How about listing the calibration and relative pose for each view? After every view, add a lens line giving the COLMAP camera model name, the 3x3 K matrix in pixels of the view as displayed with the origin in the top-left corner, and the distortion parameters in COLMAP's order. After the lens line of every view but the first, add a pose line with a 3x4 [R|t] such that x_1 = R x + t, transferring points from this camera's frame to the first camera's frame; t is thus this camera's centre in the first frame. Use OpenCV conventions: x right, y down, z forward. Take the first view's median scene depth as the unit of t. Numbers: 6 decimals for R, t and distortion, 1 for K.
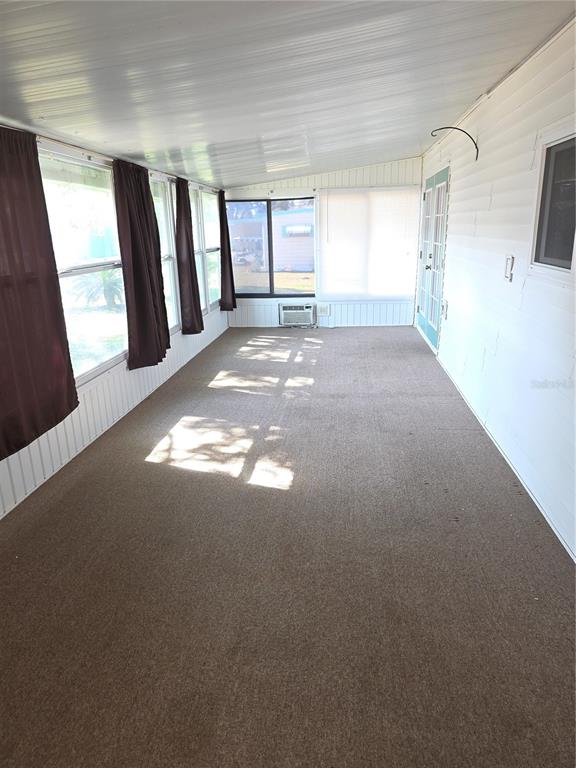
lens RADIAL K [[512.2, 0, 288.0], [0, 512.2, 384.0], [0, 0, 1]] dist [0.001014, -0.000745]
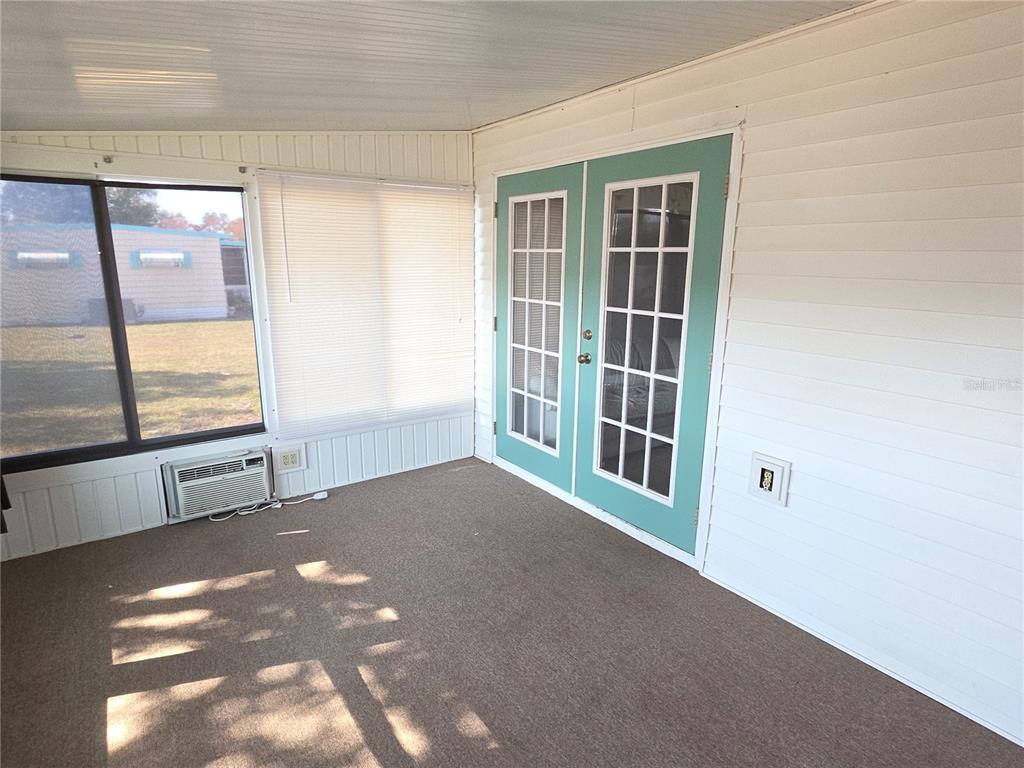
lens RADIAL K [[569.1, 0, 512.0], [0, 569.1, 384.0], [0, 0, 1]] dist [0.001062, -0.000512]
pose [[0.750468, -0.117406, 0.650395, -0.090308], [0.168233, 0.985614, -0.016200, -0.169124], [-0.639137, 0.121575, 0.759423, 0.534236]]
